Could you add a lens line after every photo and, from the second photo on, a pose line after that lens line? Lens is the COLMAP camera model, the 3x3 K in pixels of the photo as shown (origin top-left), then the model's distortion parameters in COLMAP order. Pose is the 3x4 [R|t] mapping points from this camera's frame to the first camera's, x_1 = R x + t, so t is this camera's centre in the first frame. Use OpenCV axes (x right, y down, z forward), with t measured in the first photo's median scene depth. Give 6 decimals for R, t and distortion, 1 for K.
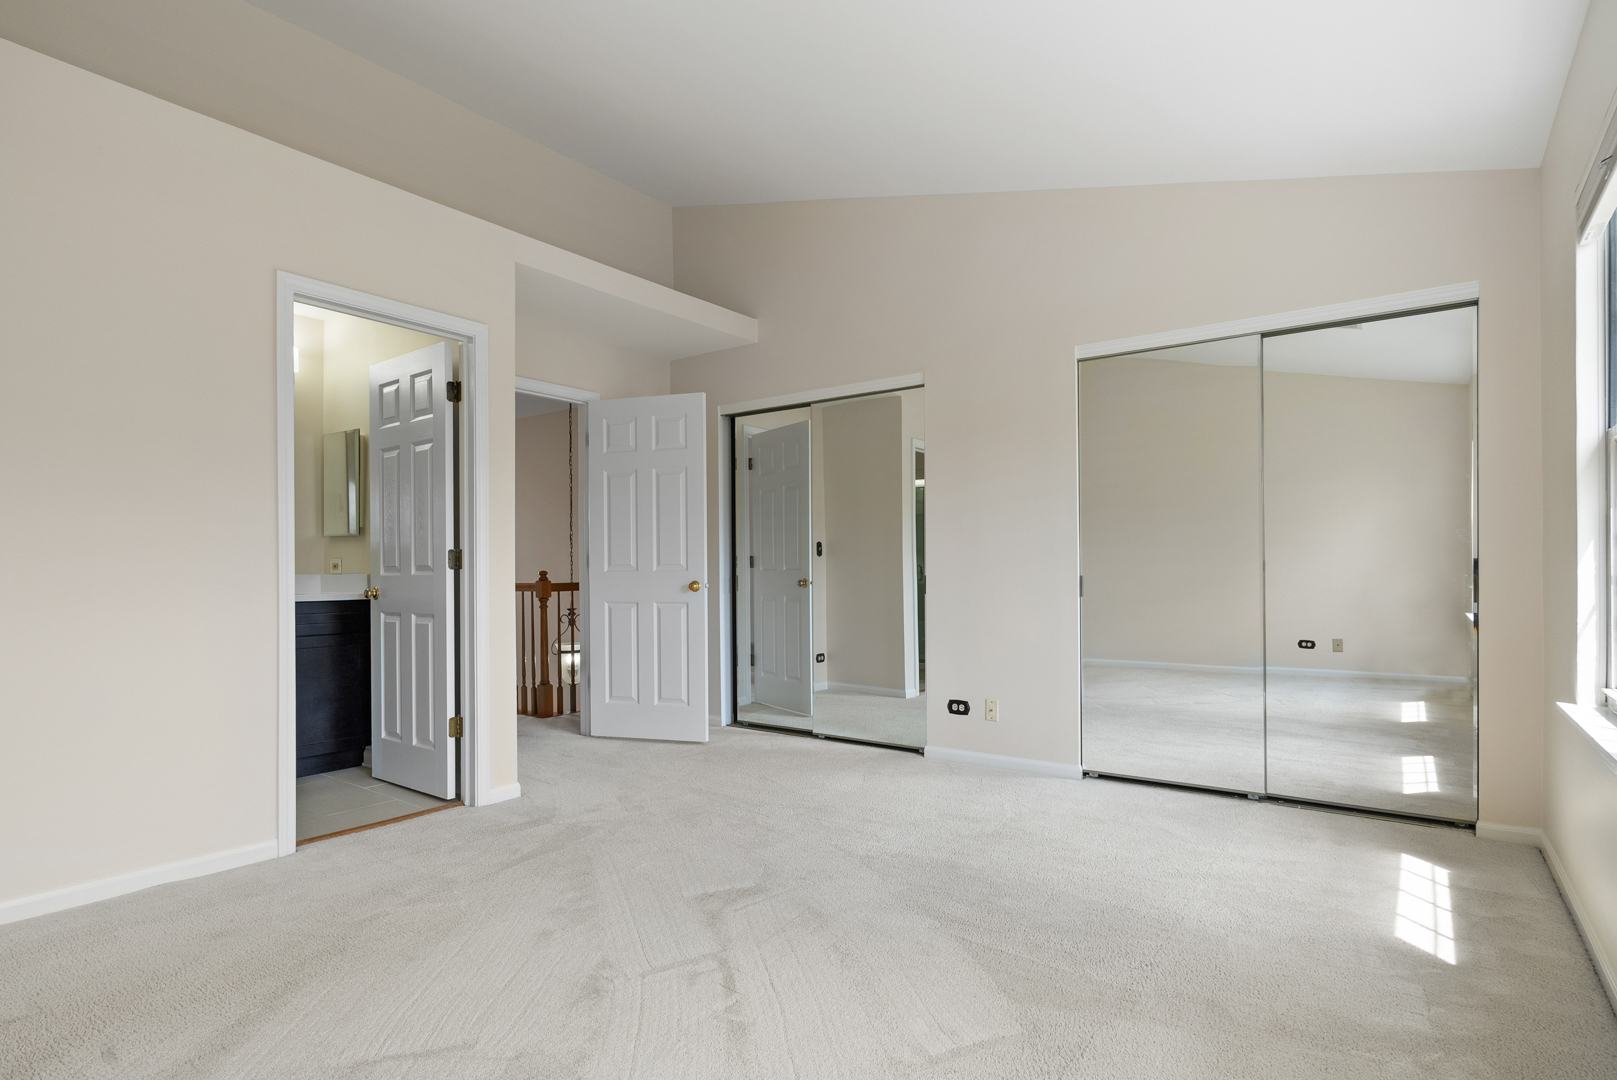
lens RADIAL K [[813.5, 0, 811.6], [0, 813.5, 568.6], [0, 0, 1]] dist [0.003887, 0.000820]
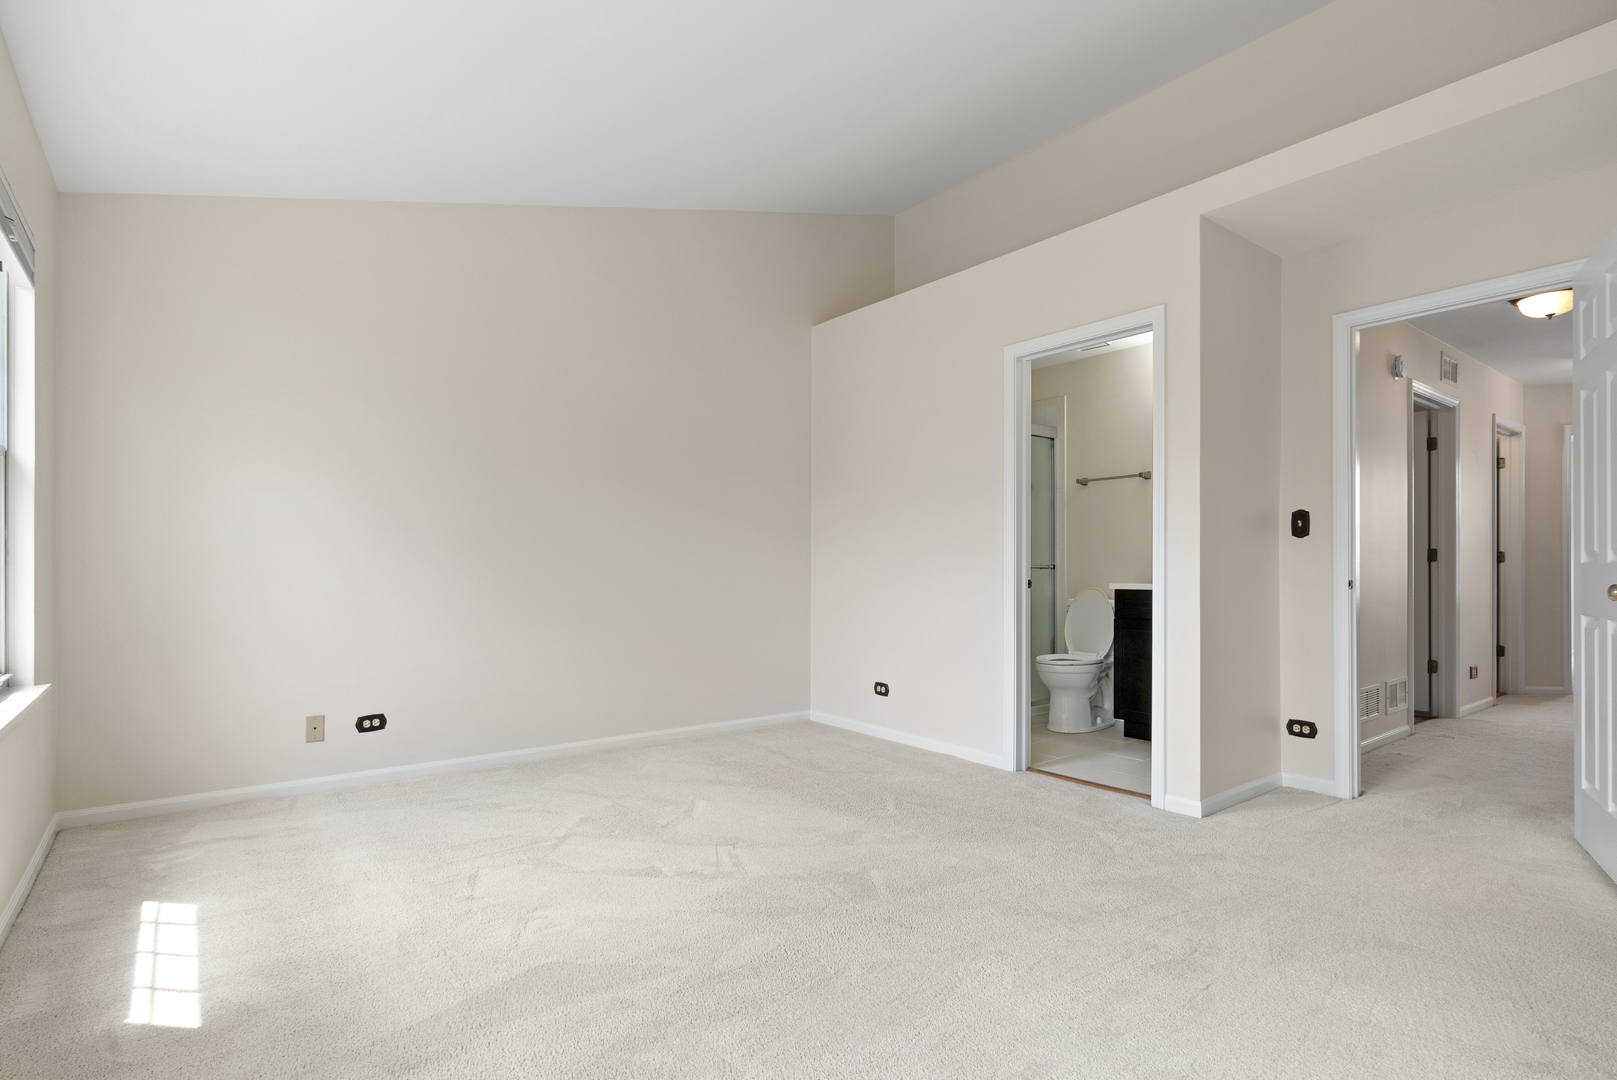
lens RADIAL K [[813.5, 0, 811.6], [0, 813.5, 568.6], [0, 0, 1]] dist [0.003887, 0.000820]
pose [[-0.267105, 0.010257, -0.963613, 1.196221], [0.004138, 0.999946, 0.009497, -0.009428], [0.963659, -0.001451, -0.267133, 1.617457]]
